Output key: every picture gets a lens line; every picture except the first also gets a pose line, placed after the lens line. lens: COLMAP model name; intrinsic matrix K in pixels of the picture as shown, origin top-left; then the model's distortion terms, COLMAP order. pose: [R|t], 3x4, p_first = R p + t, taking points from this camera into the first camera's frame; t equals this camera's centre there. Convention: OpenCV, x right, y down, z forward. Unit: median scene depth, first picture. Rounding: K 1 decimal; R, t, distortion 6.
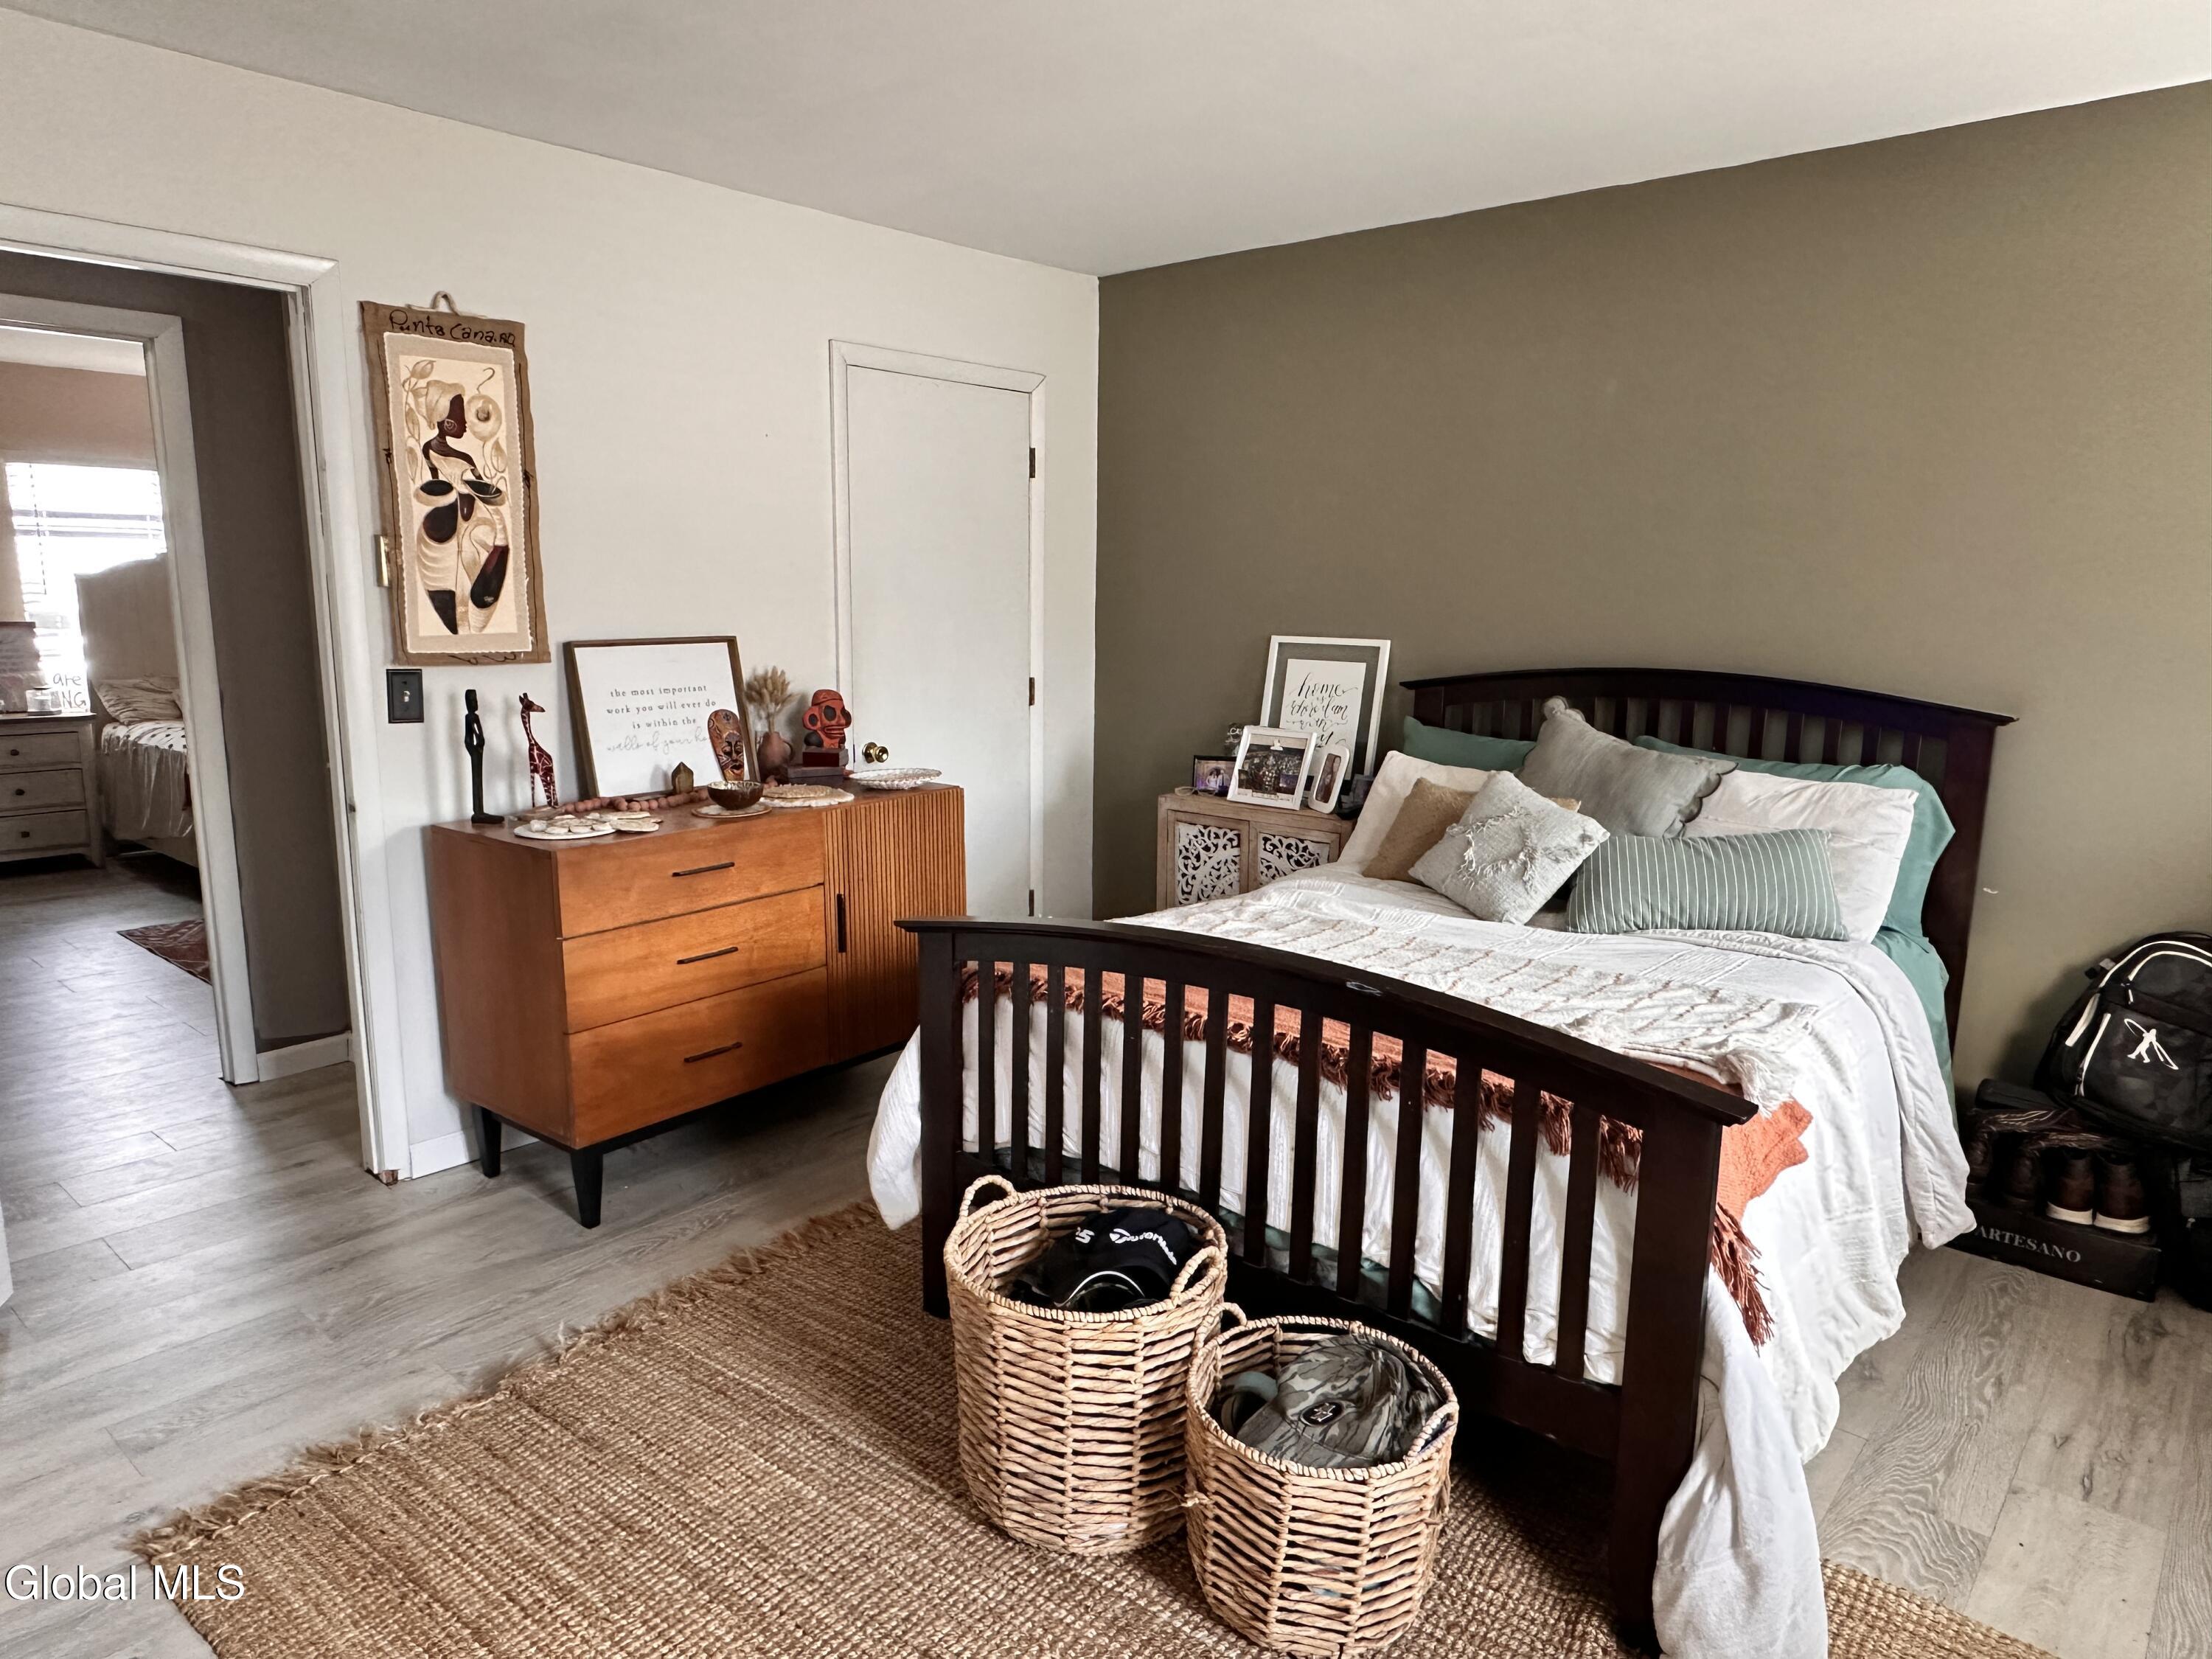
lens RADIAL K [[1404.9, 0, 1096.7], [0, 1404.9, 835.3], [0, 0, 1]] dist [0.006010, -0.001950]
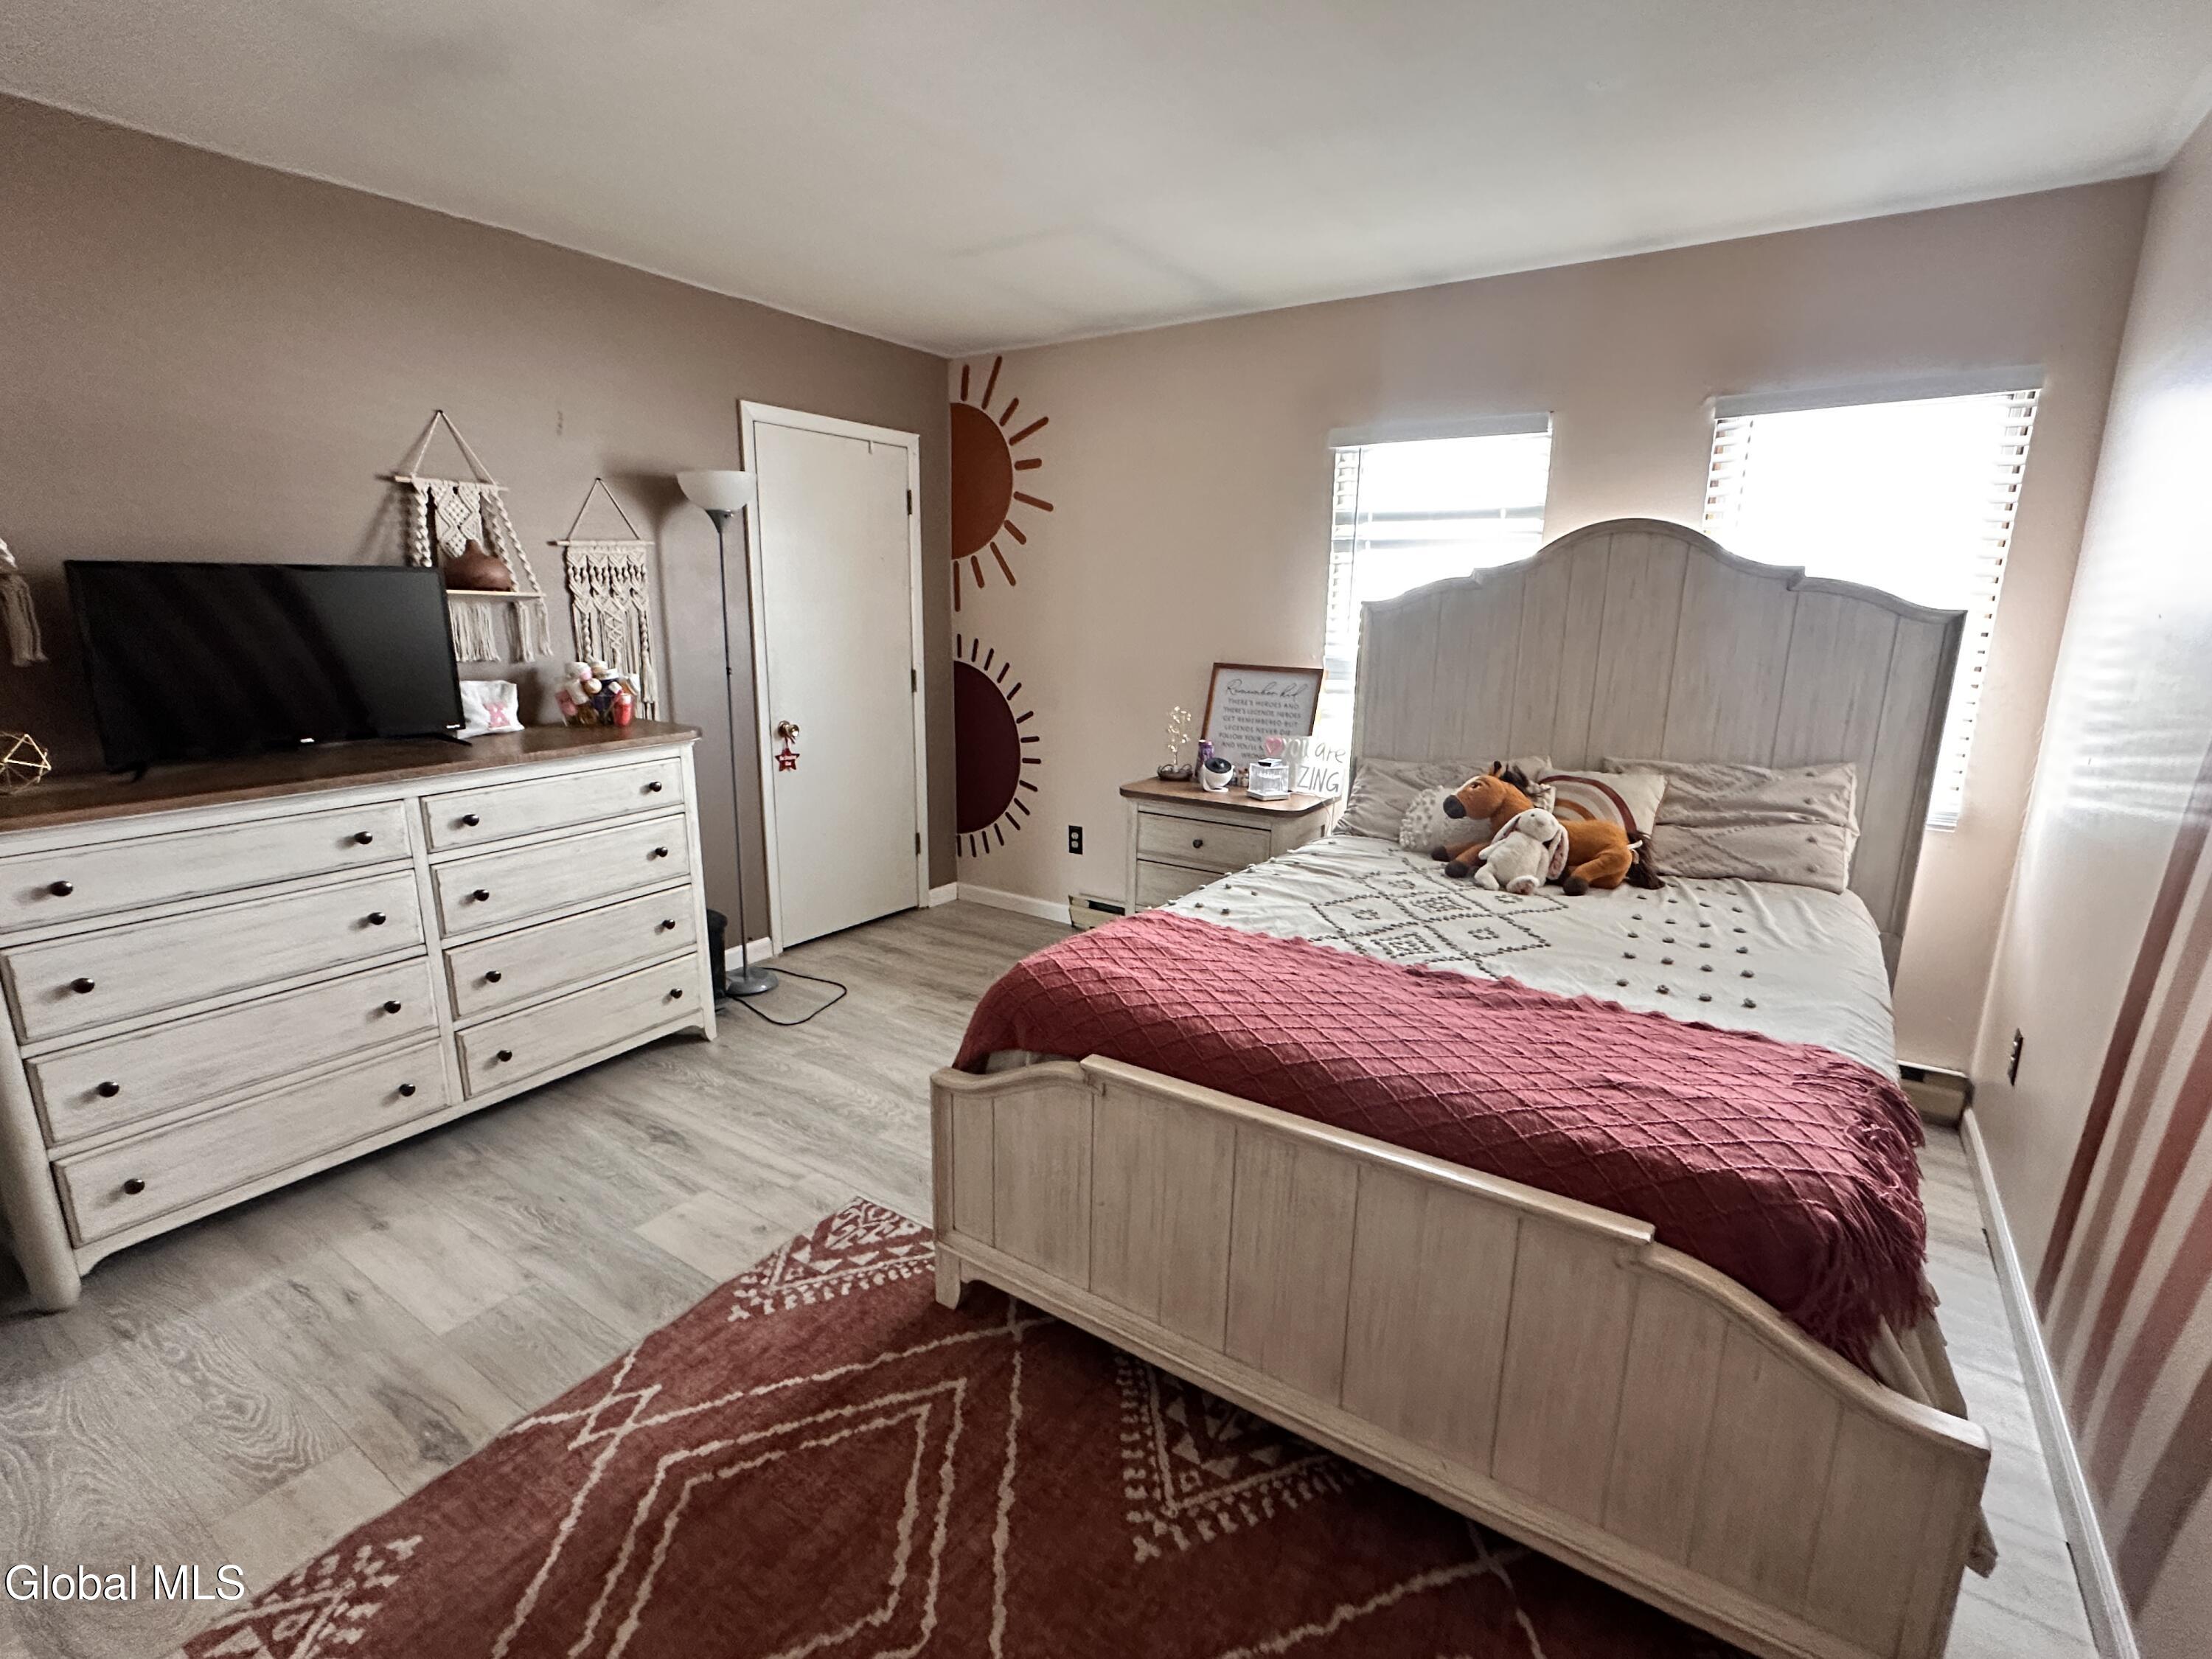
lens RADIAL K [[1035.3, 0, 1104.4], [0, 1035.3, 823.5], [0, 0, 1]] dist [-0.001937, 0.000296]
pose [[0.125814, 0.208981, -0.969793, -0.231144], [-0.180150, 0.966120, 0.184818, -0.153985], [0.975560, 0.151455, 0.159200, 0.821369]]
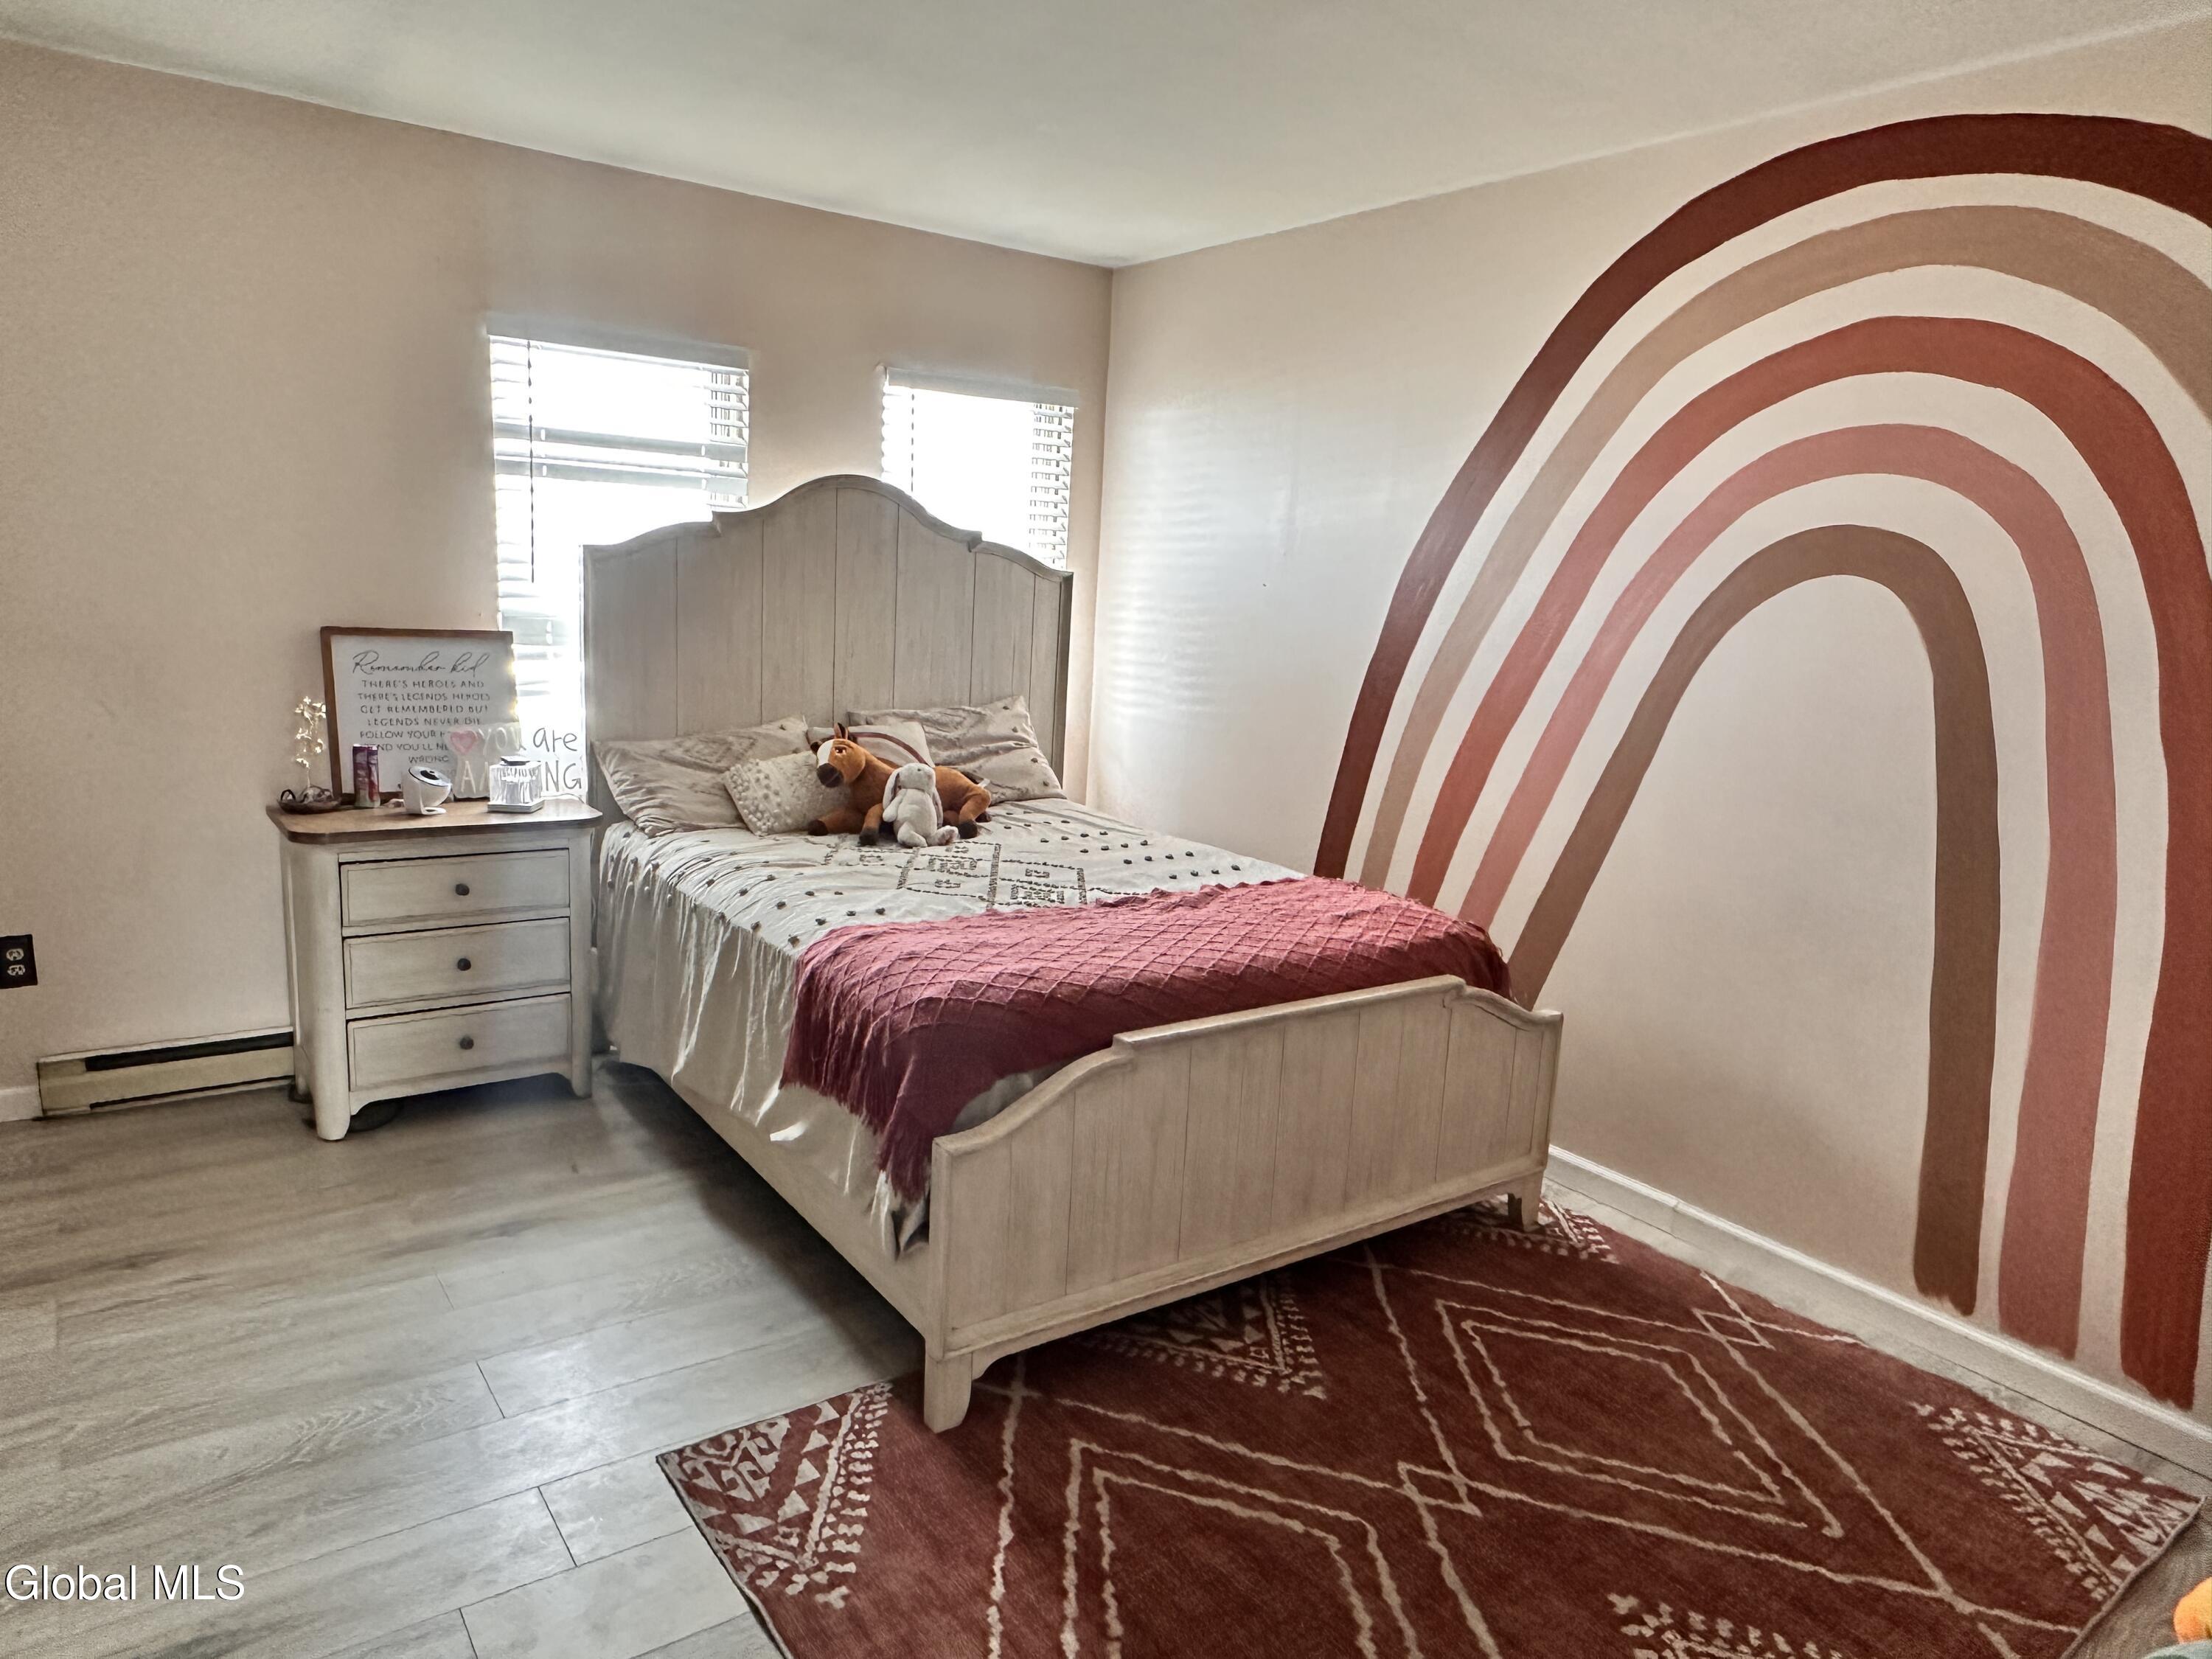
lens RADIAL K [[1404.9, 0, 1109.9], [0, 1404.9, 831.5], [0, 0, 1]] dist [0.006010, -0.001950]
pose [[0.973145, 0.088739, -0.212400, -0.407569], [-0.087346, 0.996050, 0.015949, -0.103794], [0.212976, 0.003032, 0.977053, 0.519104]]
